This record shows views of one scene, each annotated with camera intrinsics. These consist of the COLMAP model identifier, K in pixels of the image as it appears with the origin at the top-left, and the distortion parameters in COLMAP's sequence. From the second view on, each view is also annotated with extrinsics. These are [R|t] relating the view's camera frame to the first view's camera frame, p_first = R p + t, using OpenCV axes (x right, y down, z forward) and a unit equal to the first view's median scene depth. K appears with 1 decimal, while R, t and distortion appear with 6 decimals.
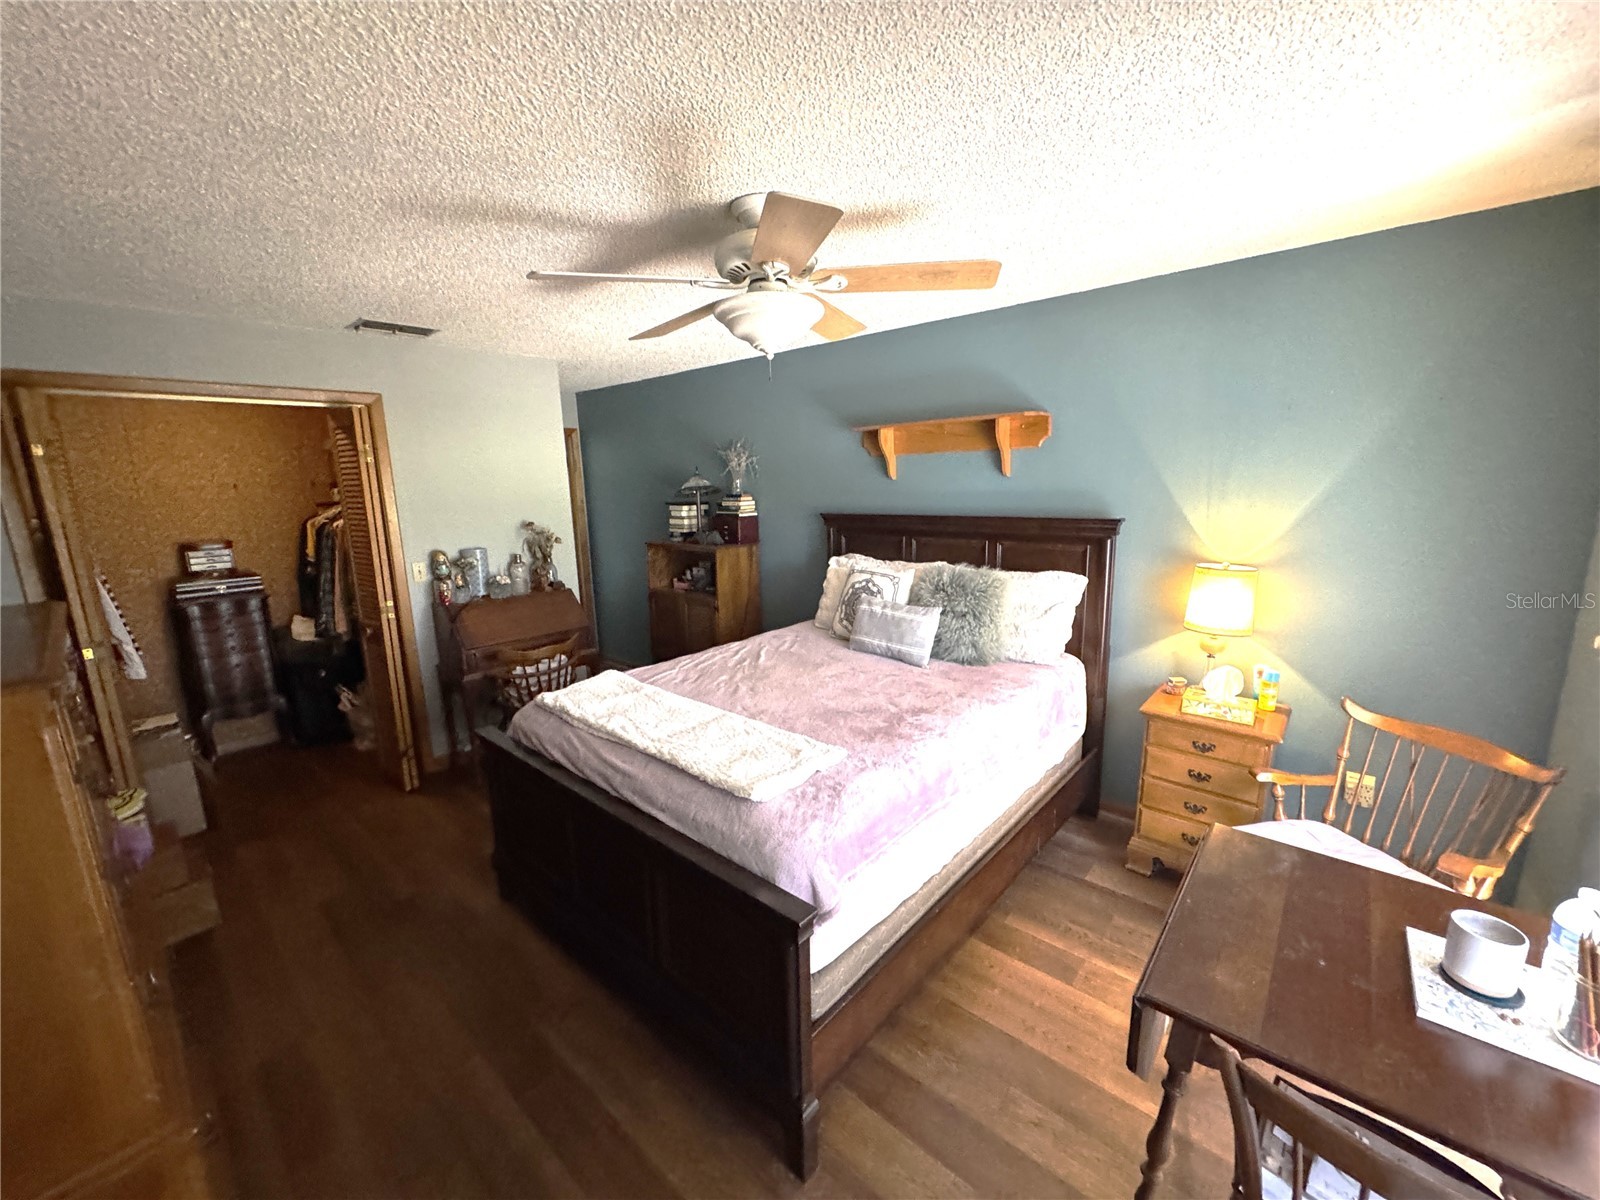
lens RADIAL K [[639.2, 0, 801.6], [0, 639.2, 603.9], [0, 0, 1]] dist [-0.007015, 0.000170]
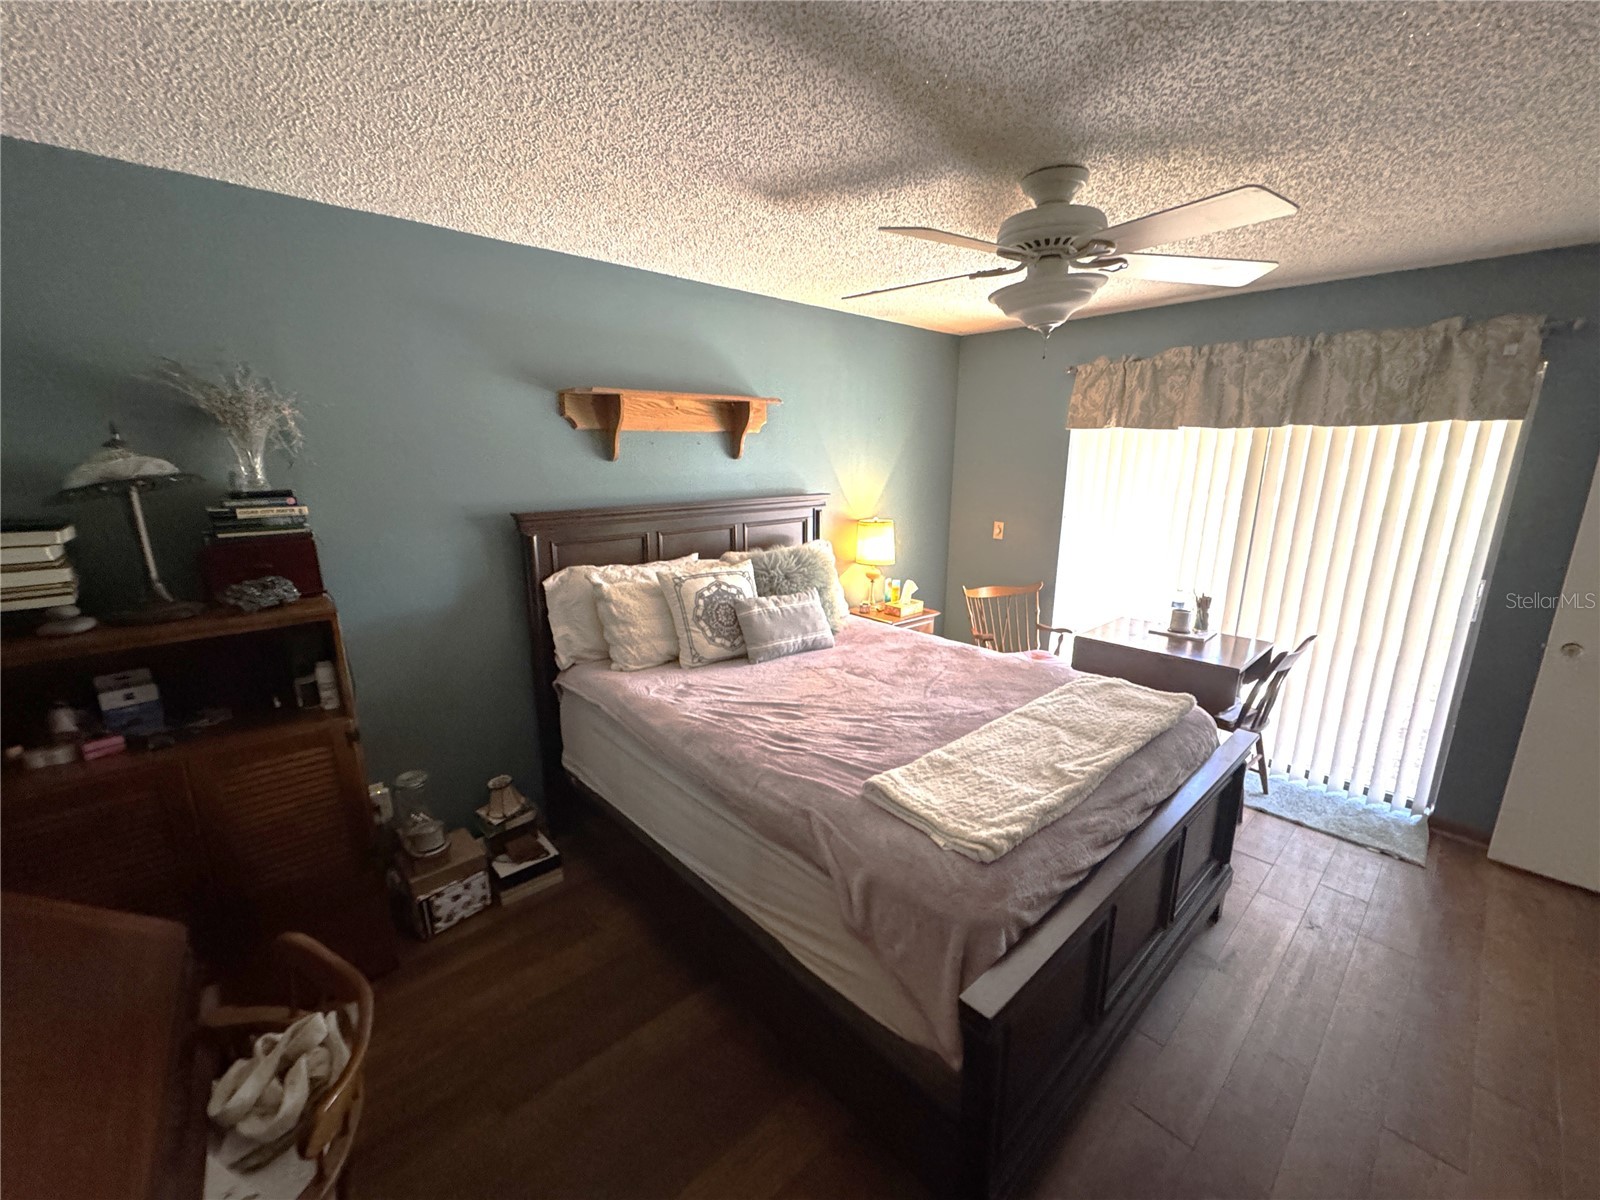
lens RADIAL K [[639.2, 0, 798.8], [0, 639.2, 602.6], [0, 0, 1]] dist [-0.007015, 0.000170]
pose [[0.115165, -0.207613, 0.971408, -0.754368], [0.186794, 0.964996, 0.184097, -0.158351], [-0.975625, 0.160252, 0.149914, 0.846025]]
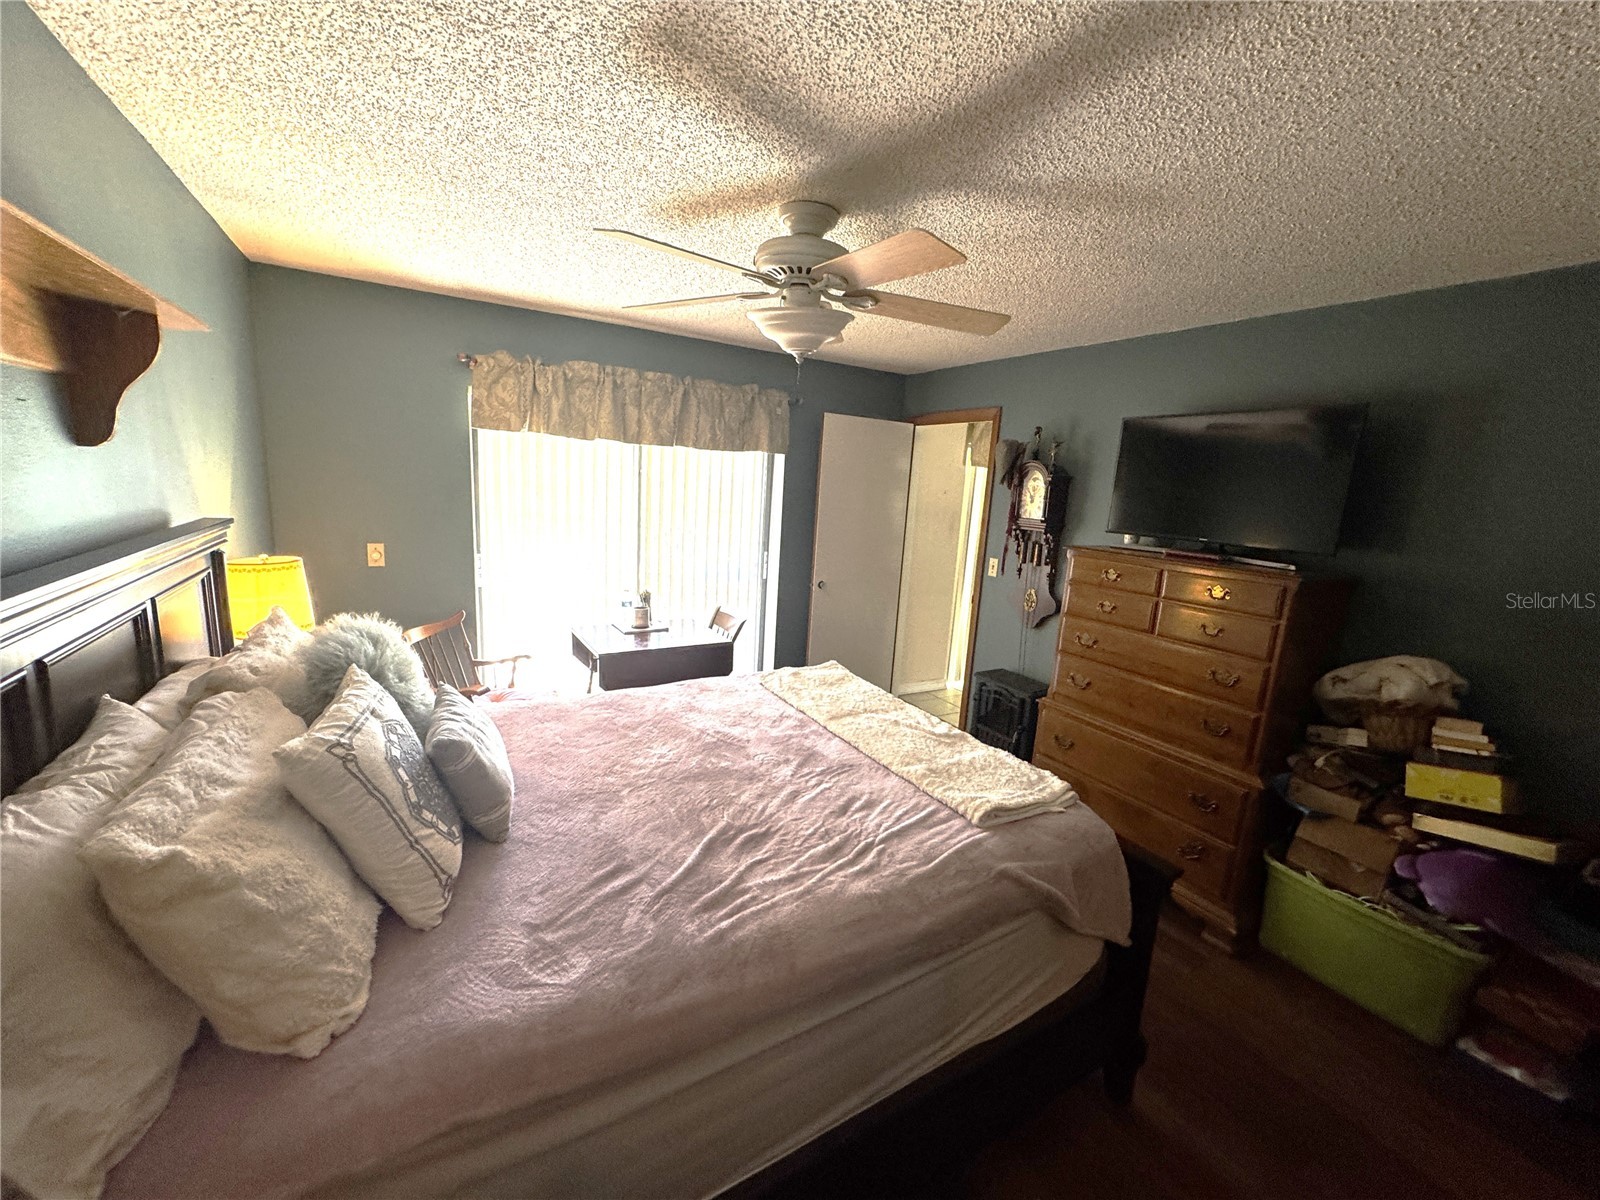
lens RADIAL K [[639.2, 0, 800.0], [0, 639.2, 603.6], [0, 0, 1]] dist [-0.007015, 0.000170]
pose [[-0.949729, -0.094612, 0.298434, -0.258110], [0.020723, 0.932154, 0.361469, -0.260798], [-0.312386, 0.349482, -0.883333, 1.348431]]
